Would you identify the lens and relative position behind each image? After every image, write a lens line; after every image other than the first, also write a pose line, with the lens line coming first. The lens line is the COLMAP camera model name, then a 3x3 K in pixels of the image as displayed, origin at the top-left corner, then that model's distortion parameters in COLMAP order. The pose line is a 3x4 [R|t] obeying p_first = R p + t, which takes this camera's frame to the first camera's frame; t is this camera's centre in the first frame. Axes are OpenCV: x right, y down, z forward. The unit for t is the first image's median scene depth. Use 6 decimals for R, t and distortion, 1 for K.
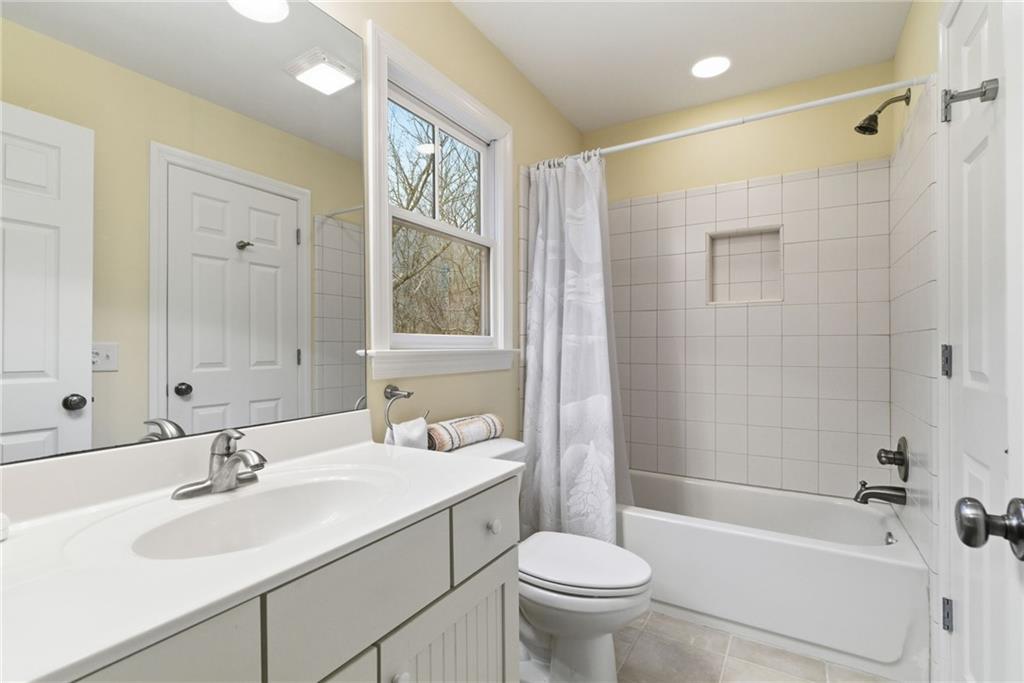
lens RADIAL K [[472.9, 0, 510.7], [0, 472.9, 346.5], [0, 0, 1]] dist [0.002247, -0.000396]
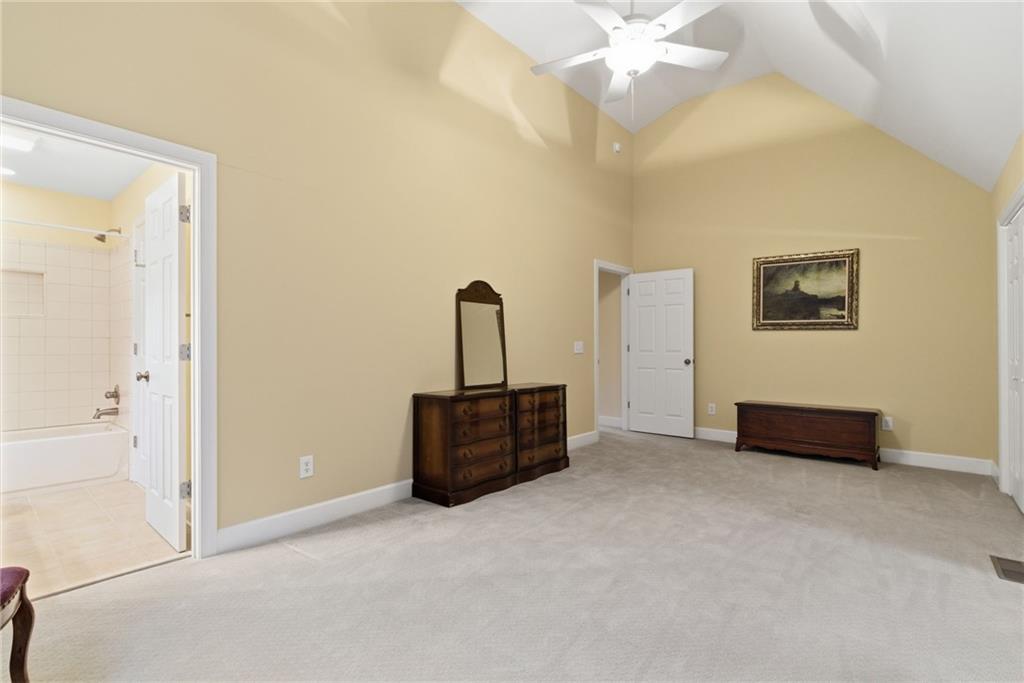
lens RADIAL K [[472.9, 0, 511.5], [0, 472.9, 345.6], [0, 0, 1]] dist [0.002247, -0.000396]
pose [[0.158361, 0.001746, 0.987380, -1.058864], [-0.003510, 0.999993, -0.001206, 0.003591], [-0.987375, -0.003275, 0.158366, -1.163591]]
